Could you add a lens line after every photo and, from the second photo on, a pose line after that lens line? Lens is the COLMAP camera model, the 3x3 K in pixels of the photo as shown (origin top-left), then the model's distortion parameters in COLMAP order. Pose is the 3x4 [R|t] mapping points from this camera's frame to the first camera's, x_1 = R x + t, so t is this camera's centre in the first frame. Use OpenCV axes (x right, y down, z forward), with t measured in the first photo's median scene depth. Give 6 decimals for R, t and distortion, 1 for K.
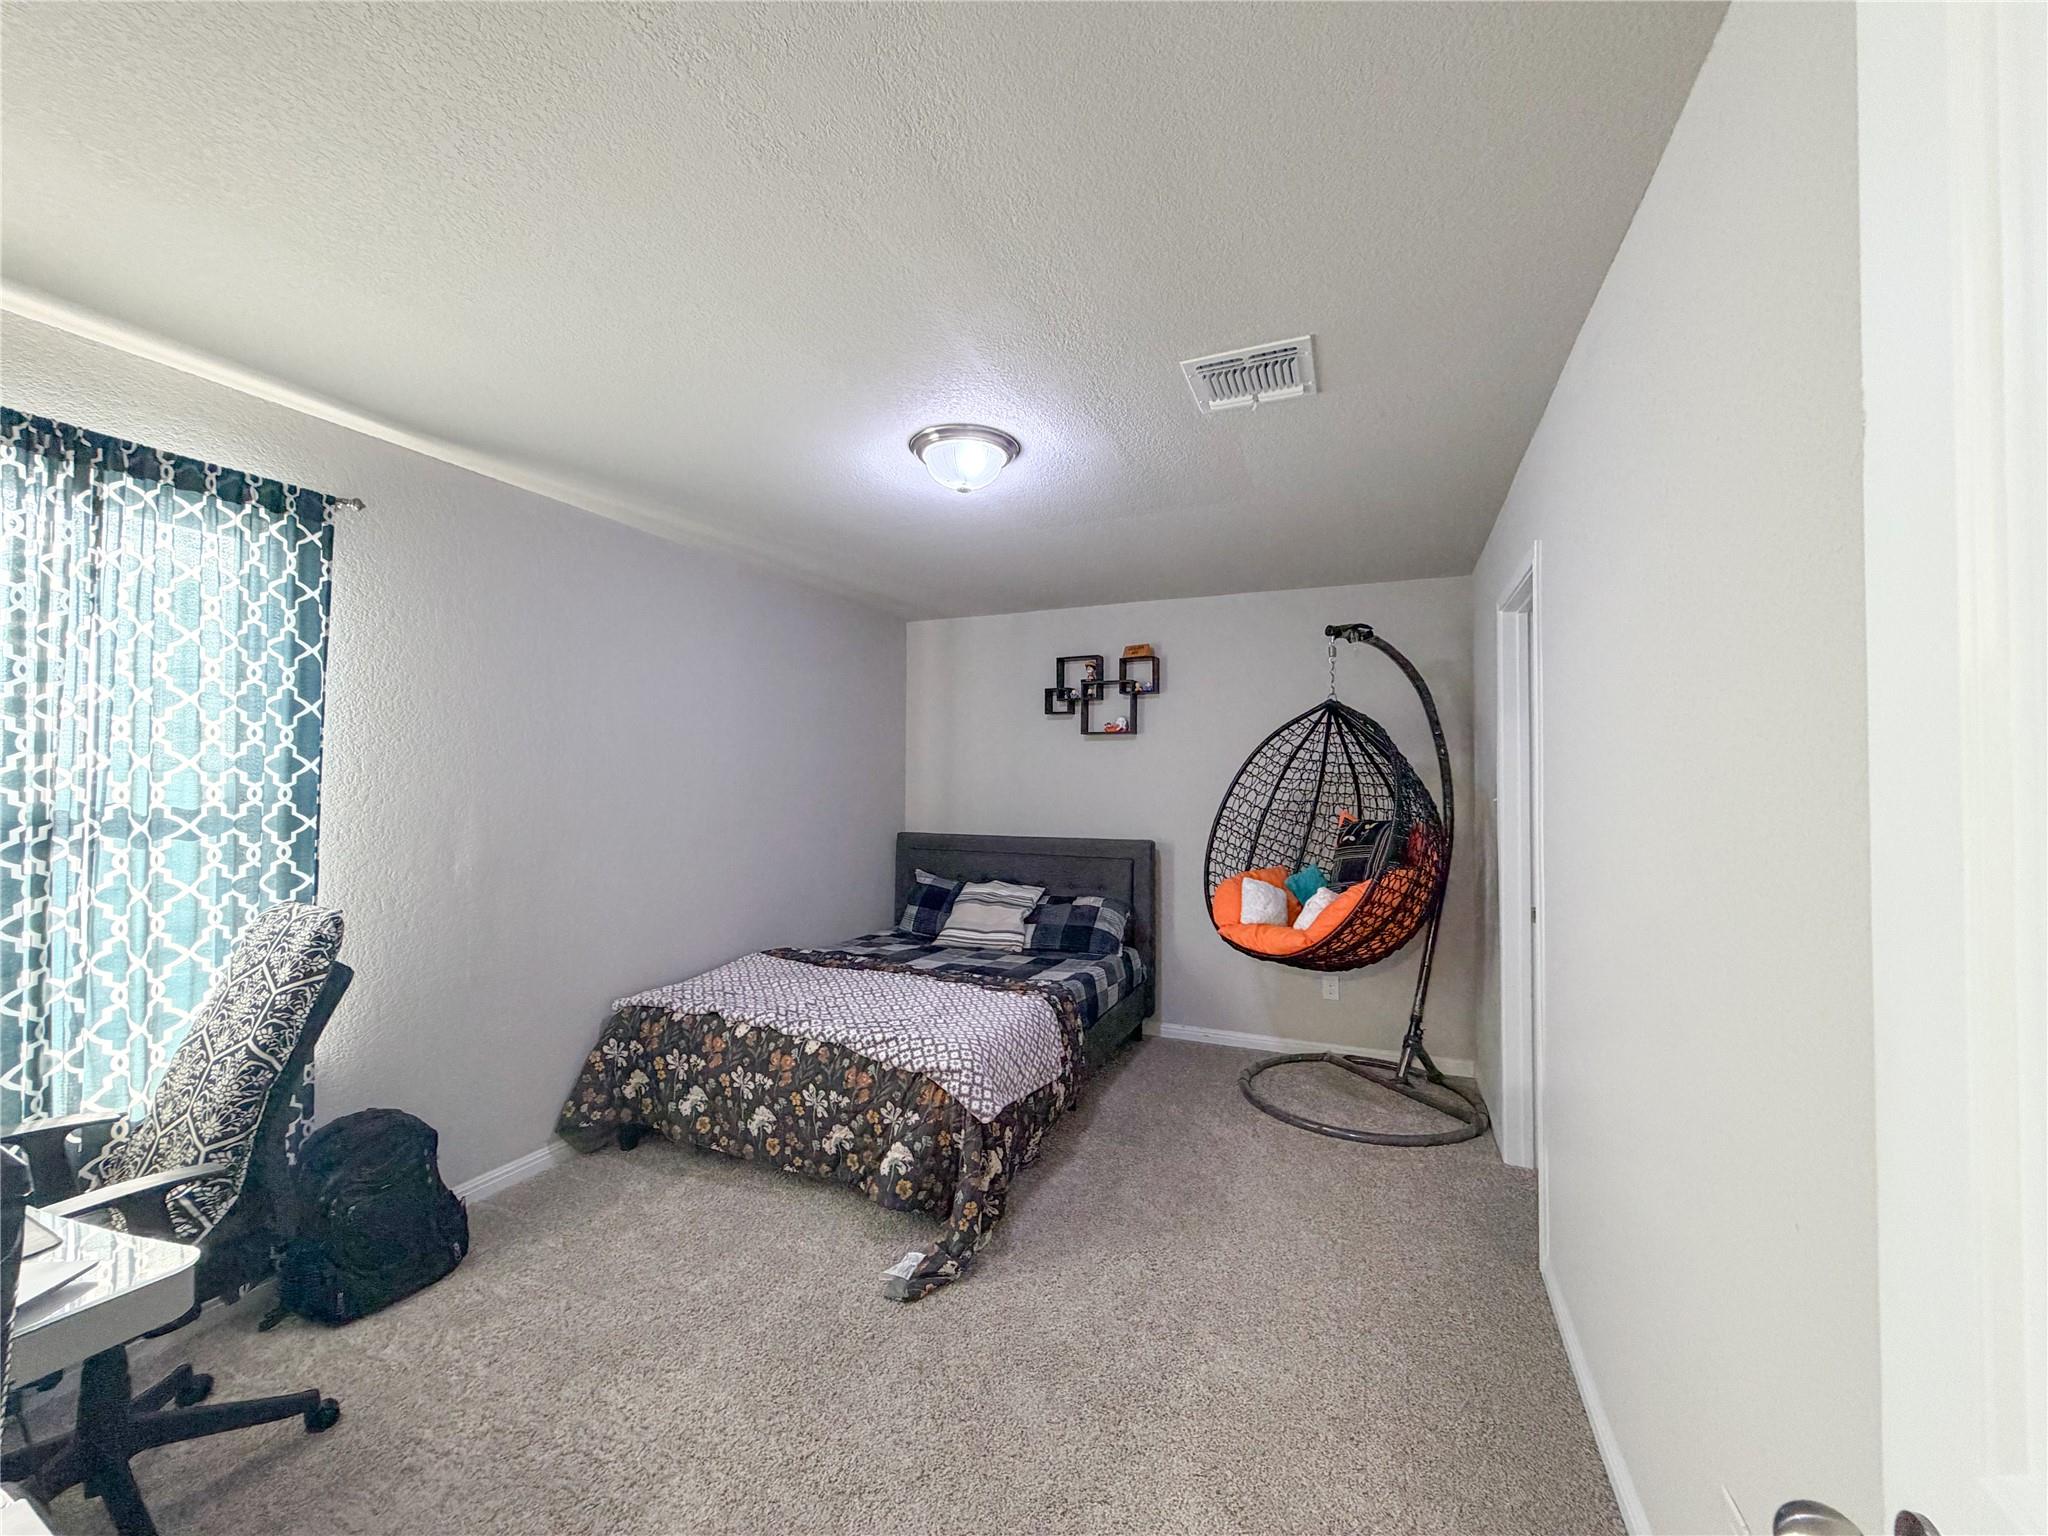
lens RADIAL K [[816.2, 0, 1023.9], [0, 816.2, 768.7], [0, 0, 1]] dist [-0.000664, 0.000478]
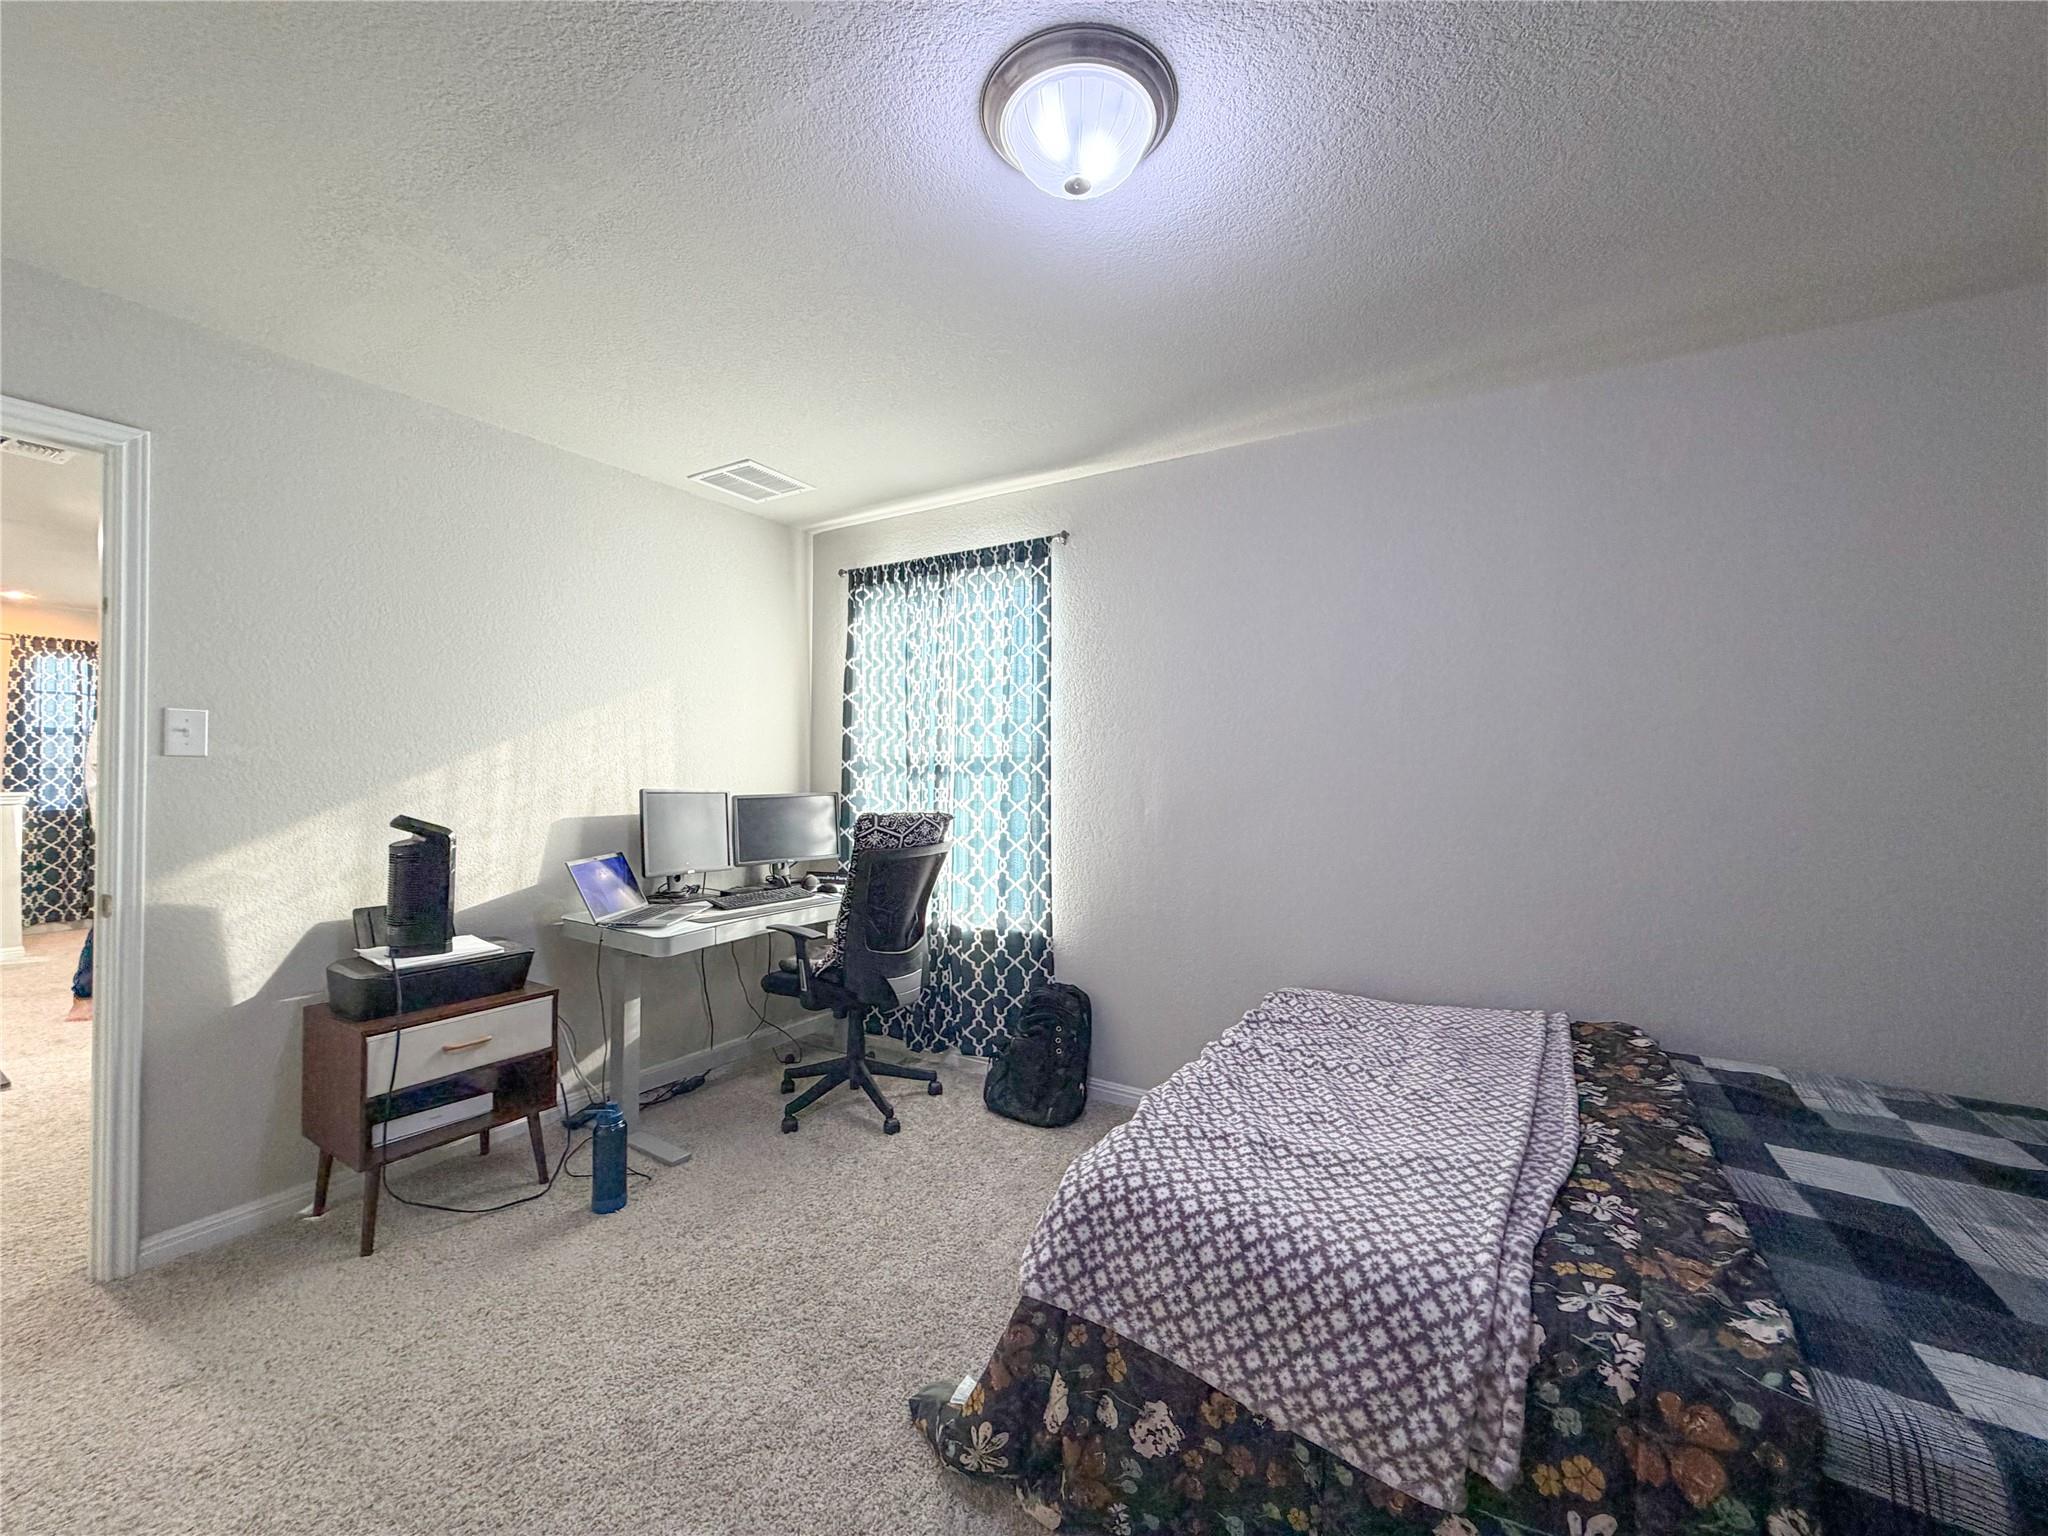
lens RADIAL K [[816.2, 0, 1023.9], [0, 816.2, 763.4], [0, 0, 1]] dist [-0.000664, 0.000478]
pose [[-0.153803, -0.004463, -0.988092, 0.570200], [0.016626, 0.999837, -0.007104, 0.069033], [0.987962, -0.017520, -0.153703, 1.243163]]
